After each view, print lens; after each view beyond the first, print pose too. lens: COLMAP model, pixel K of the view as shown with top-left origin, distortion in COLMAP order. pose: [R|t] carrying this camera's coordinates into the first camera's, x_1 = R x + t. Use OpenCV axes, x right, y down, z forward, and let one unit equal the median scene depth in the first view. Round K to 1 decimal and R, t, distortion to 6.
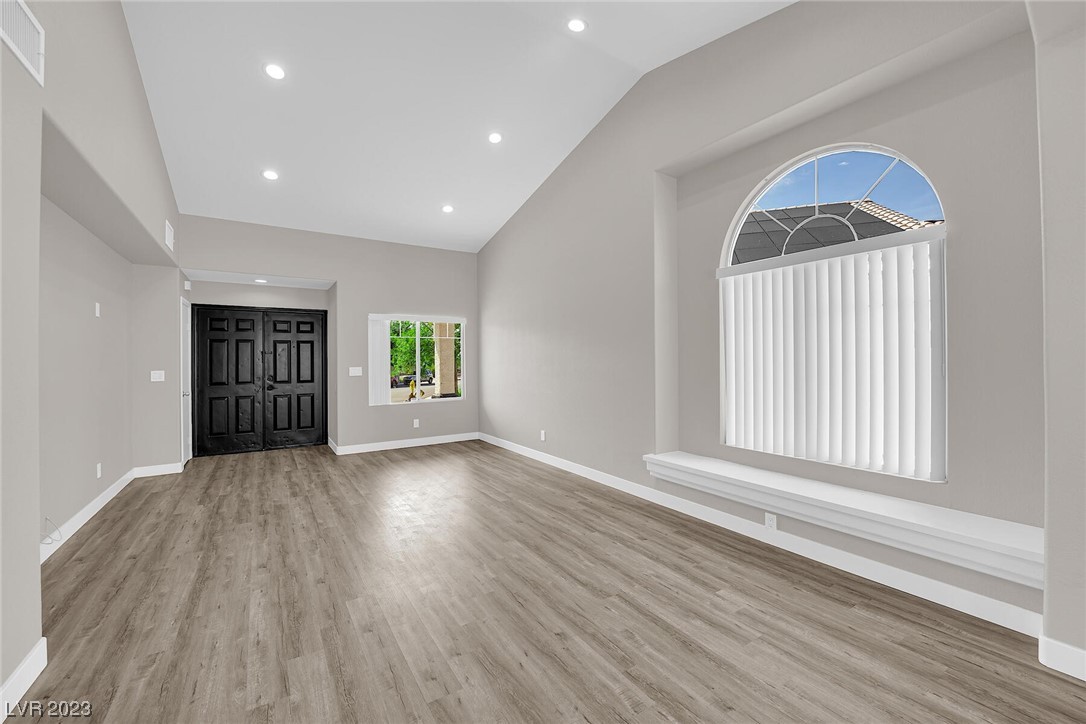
lens RADIAL K [[437.1, 0, 544.3], [0, 437.1, 356.1], [0, 0, 1]] dist [-0.007712, -0.002470]
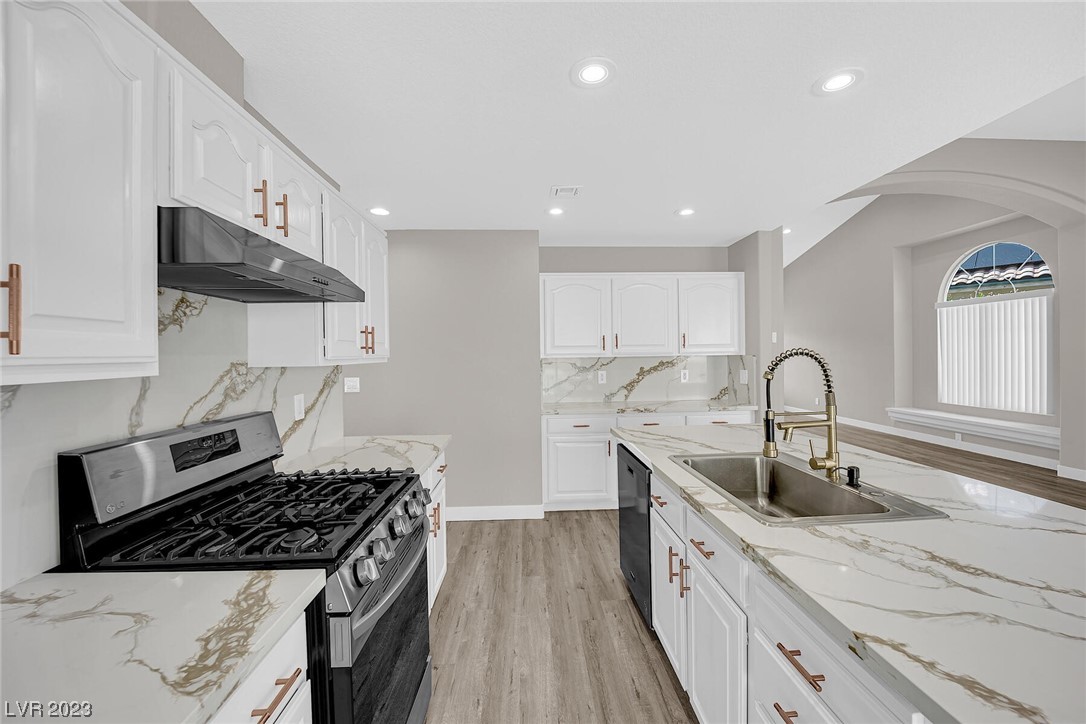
lens RADIAL K [[437.1, 0, 547.3], [0, 437.1, 357.0], [0, 0, 1]] dist [-0.007712, -0.002470]
pose [[0.865121, -0.003148, -0.501553, -0.104166], [0.011606, 0.999838, 0.013743, -0.030206], [0.501429, -0.017710, 0.865018, -1.612199]]
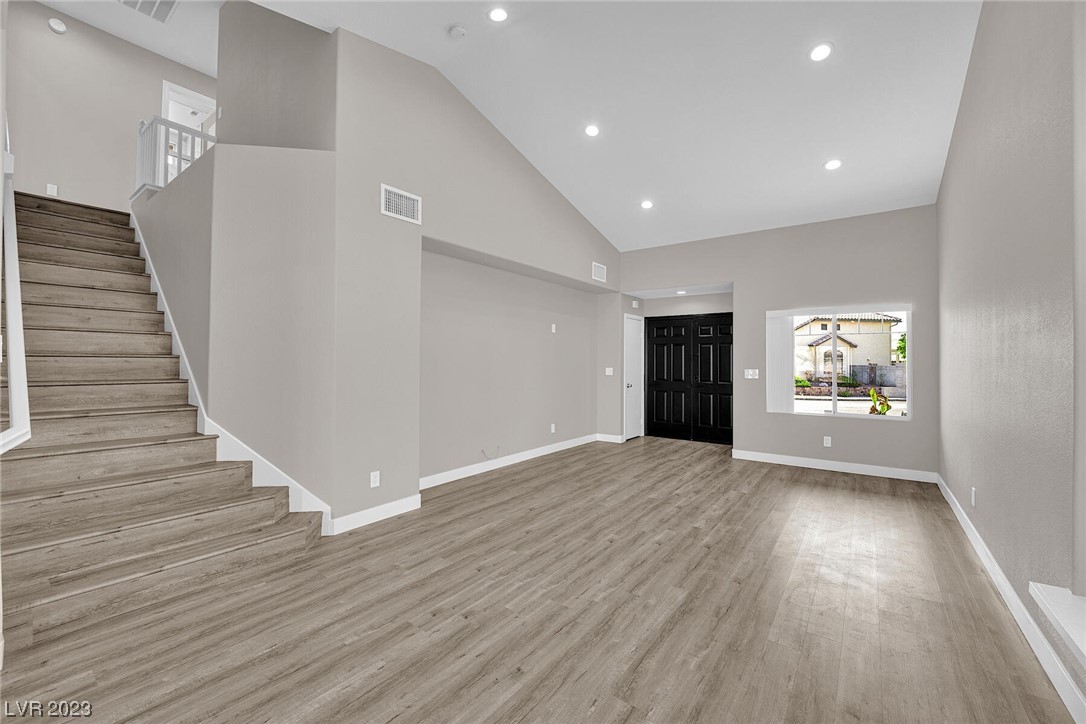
lens RADIAL K [[437.1, 0, 545.7], [0, 437.1, 356.6], [0, 0, 1]] dist [-0.007712, -0.002470]
pose [[0.348294, -0.000894, -0.937385, 0.597498], [-0.002778, 0.999994, -0.001986, 0.001857], [0.937381, 0.003296, 0.348289, 0.502034]]
